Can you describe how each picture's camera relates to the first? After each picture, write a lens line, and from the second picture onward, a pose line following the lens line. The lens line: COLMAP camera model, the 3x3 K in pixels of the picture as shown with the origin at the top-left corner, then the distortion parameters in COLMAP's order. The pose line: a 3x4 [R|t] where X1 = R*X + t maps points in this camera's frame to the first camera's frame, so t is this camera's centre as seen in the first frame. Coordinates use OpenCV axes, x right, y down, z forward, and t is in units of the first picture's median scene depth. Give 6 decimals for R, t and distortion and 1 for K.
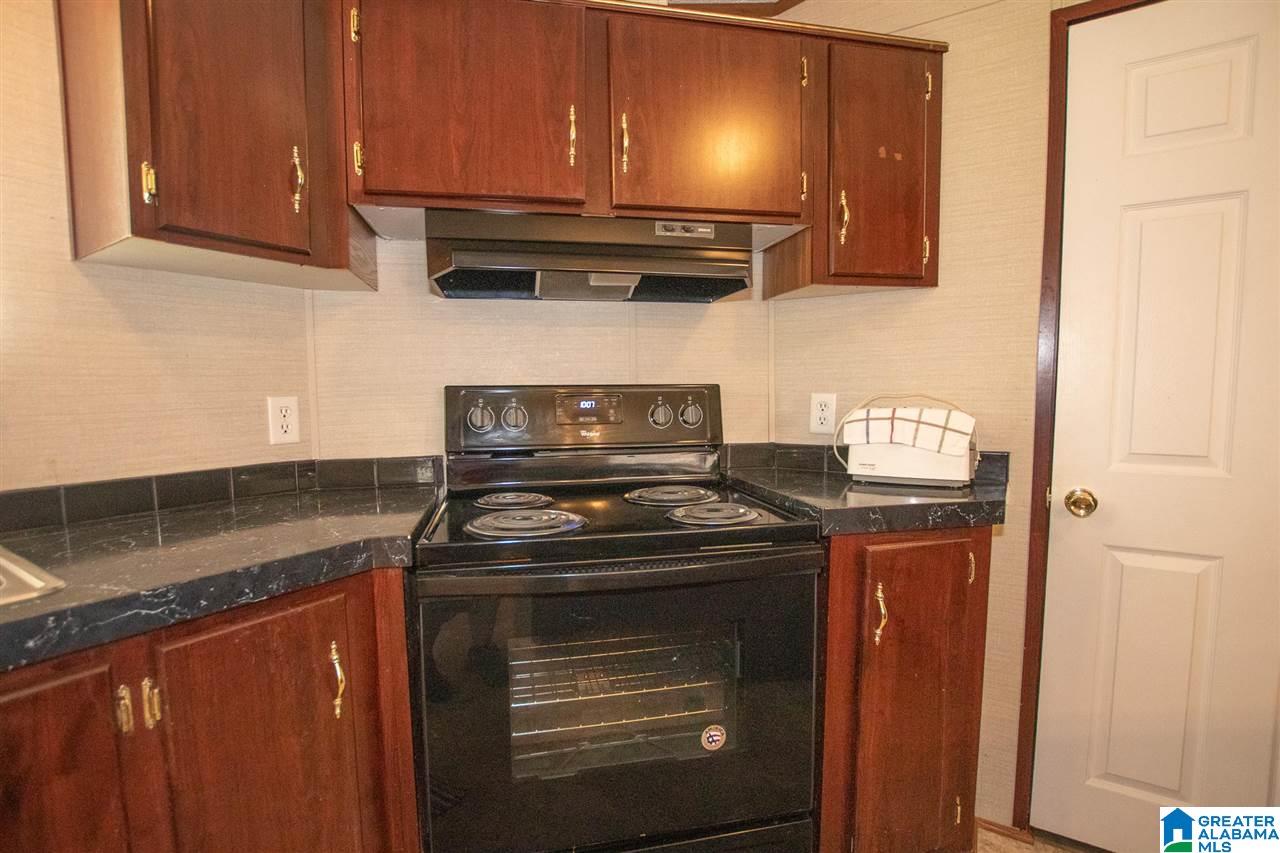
lens RADIAL K [[597.9, 0, 632.8], [0, 597.9, 437.0], [0, 0, 1]] dist [-0.023437, 0.000051]
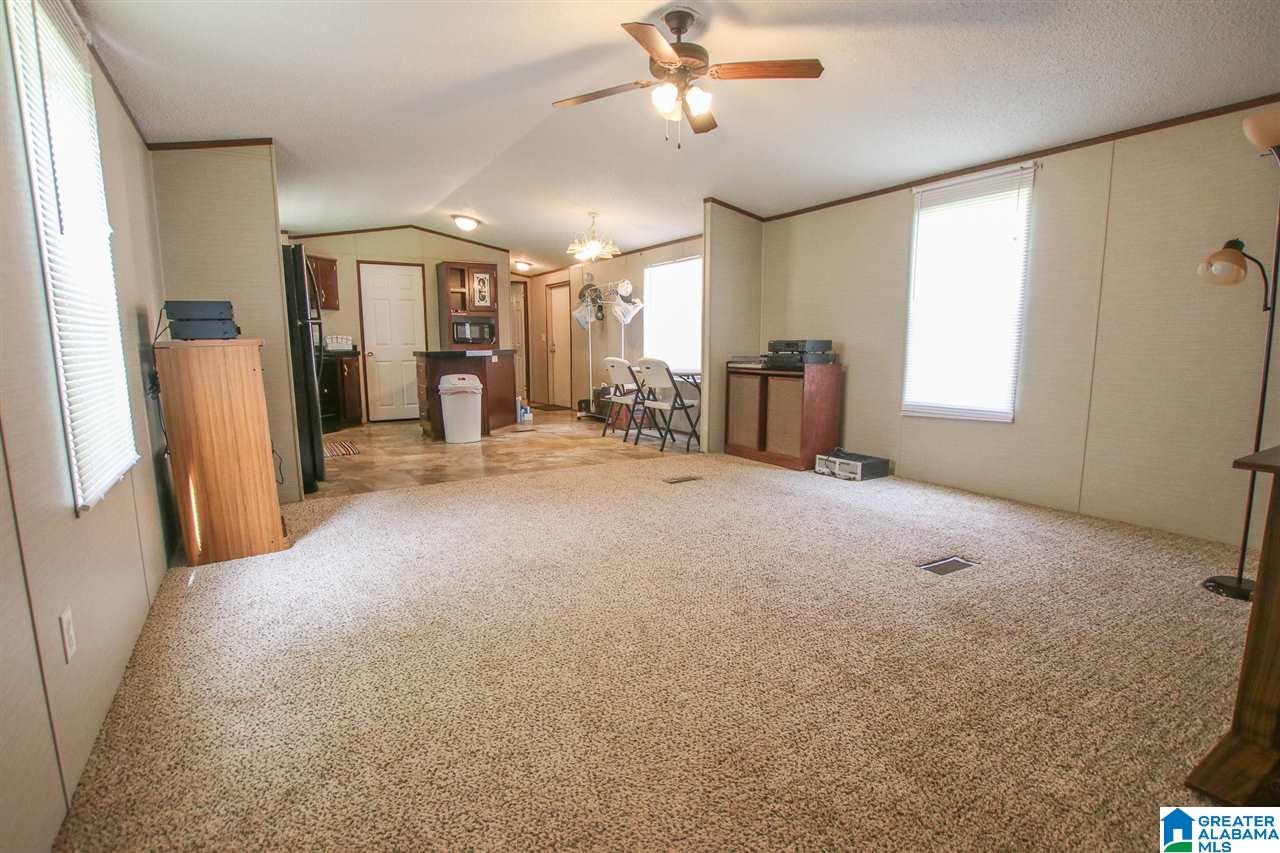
lens RADIAL K [[597.9, 0, 636.5], [0, 597.9, 428.5], [0, 0, 1]] dist [-0.023437, 0.000051]
pose [[0.442155, -0.135005, 0.886720, -2.957127], [0.073983, 0.990728, 0.113949, 0.340707], [-0.893882, 0.015219, 0.448043, -3.450685]]
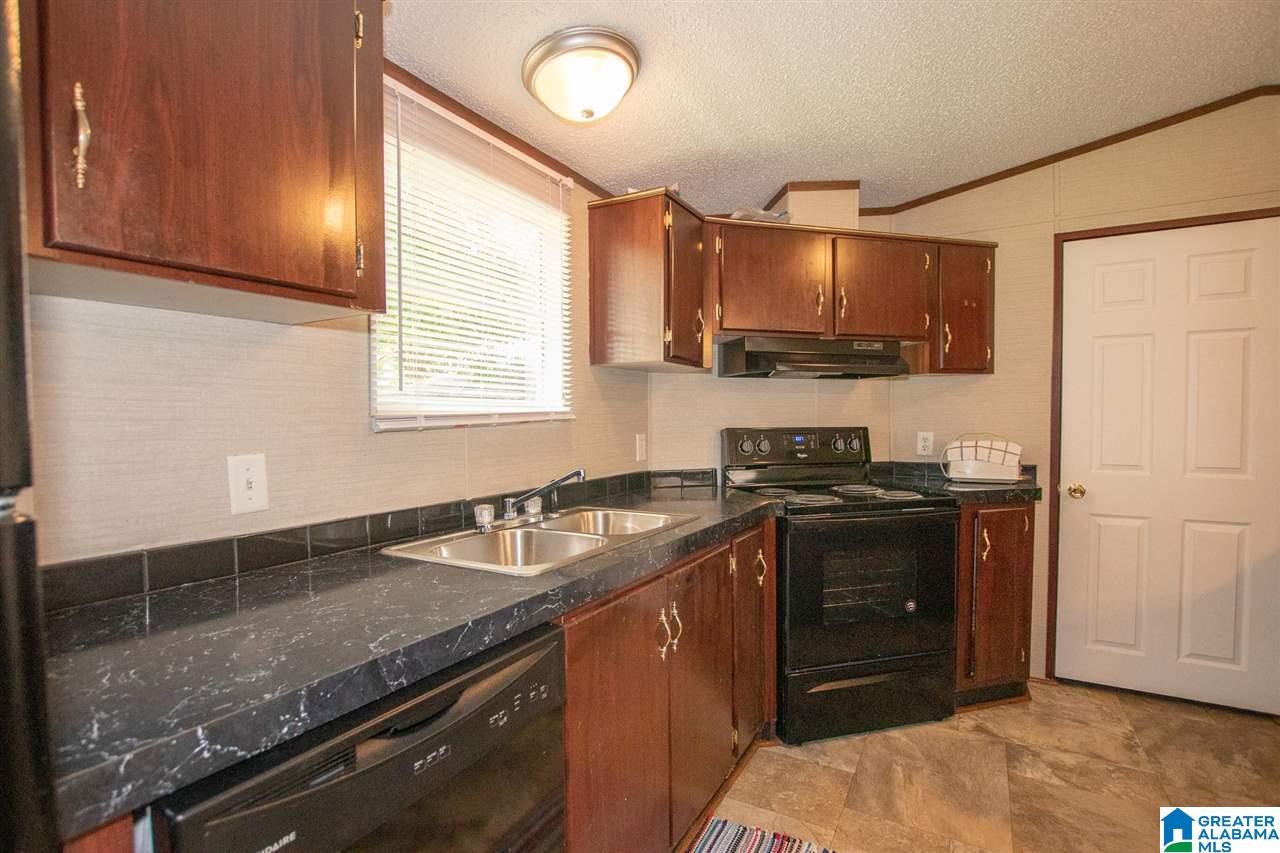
lens RADIAL K [[597.9, 0, 629.0], [0, 597.9, 435.6], [0, 0, 1]] dist [-0.023437, 0.000051]
pose [[0.998675, 0.000392, 0.051455, -0.730077], [0.002297, 0.998635, -0.052181, 0.028391], [-0.051406, 0.052230, 0.997311, -0.776532]]
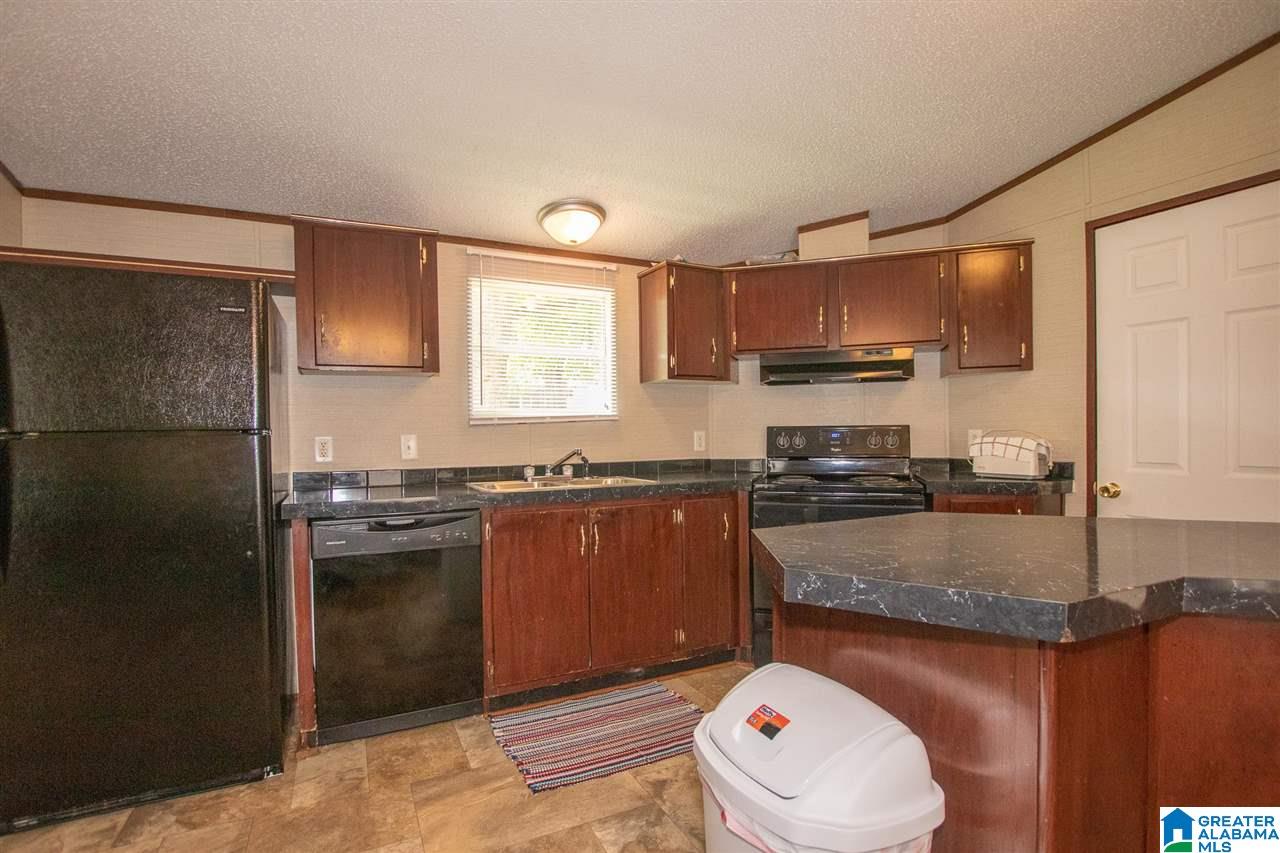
lens RADIAL K [[597.9, 0, 639.2], [0, 597.9, 442.2], [0, 0, 1]] dist [-0.023437, 0.000051]
pose [[0.861686, 0.008160, -0.507377, 0.421733], [-0.036551, 0.998272, -0.046019, 0.096139], [0.506124, 0.058199, 0.860495, -1.199191]]
